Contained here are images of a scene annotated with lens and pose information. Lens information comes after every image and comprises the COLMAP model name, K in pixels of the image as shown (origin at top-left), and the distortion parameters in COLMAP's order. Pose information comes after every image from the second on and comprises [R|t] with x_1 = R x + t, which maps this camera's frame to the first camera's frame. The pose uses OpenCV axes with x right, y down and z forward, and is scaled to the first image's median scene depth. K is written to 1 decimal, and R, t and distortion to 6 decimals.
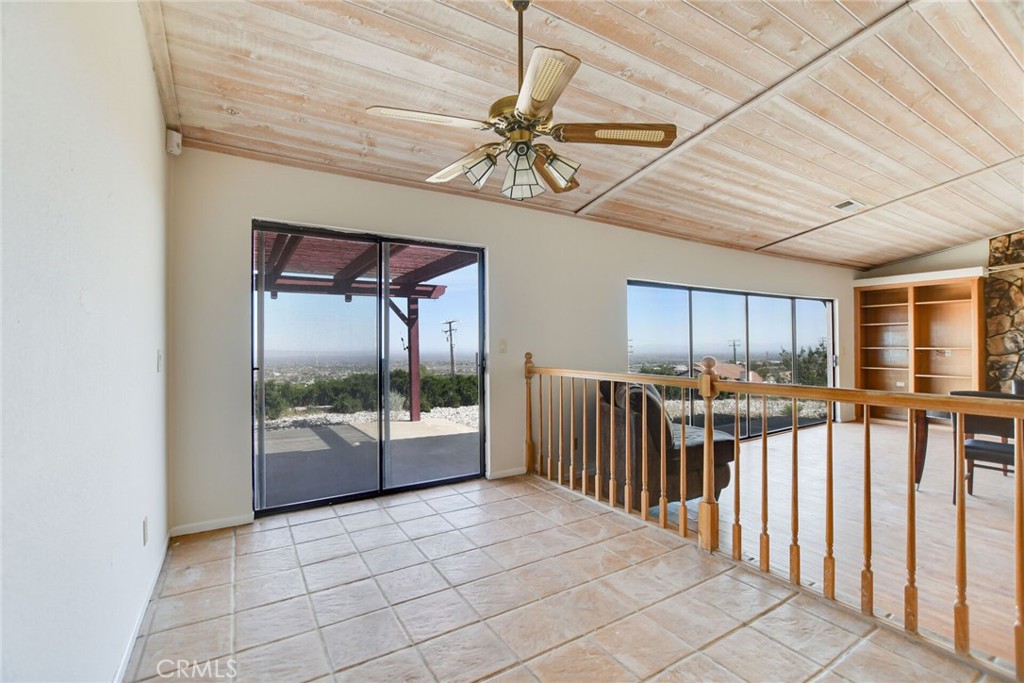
lens RADIAL K [[450.2, 0, 514.4], [0, 450.2, 343.2], [0, 0, 1]] dist [-0.000592, -0.000162]
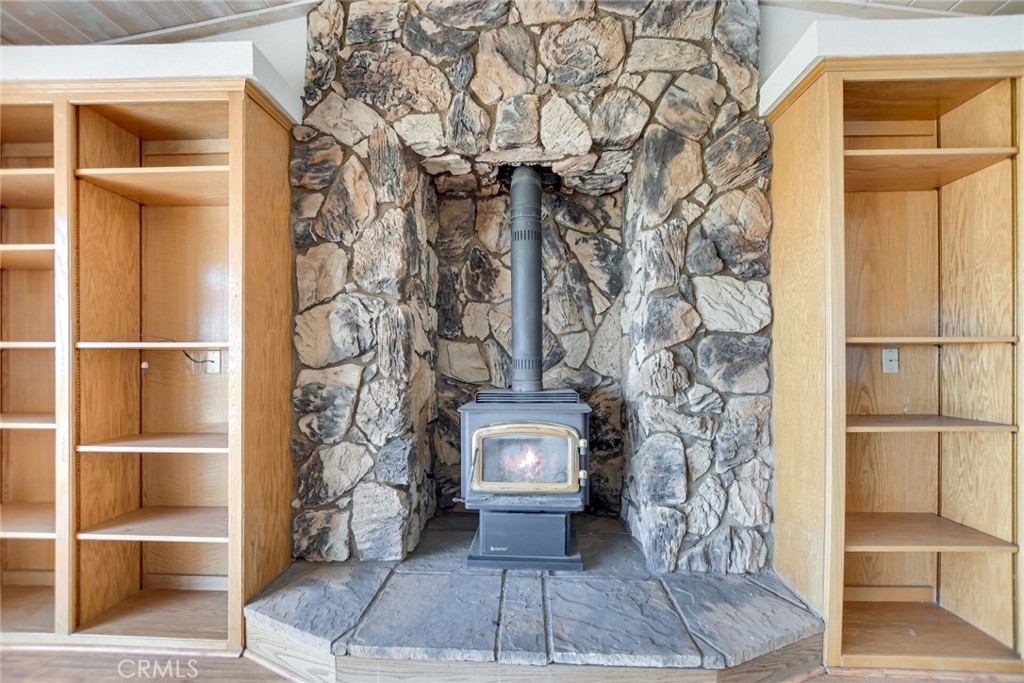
lens RADIAL K [[450.2, 0, 512.5], [0, 450.2, 349.7], [0, 0, 1]] dist [-0.000592, -0.000162]
pose [[0.564470, 0.012044, 0.825366, 0.893232], [-0.007984, 0.999926, -0.009131, 0.015956], [-0.825415, -0.001435, 0.564525, 0.706893]]
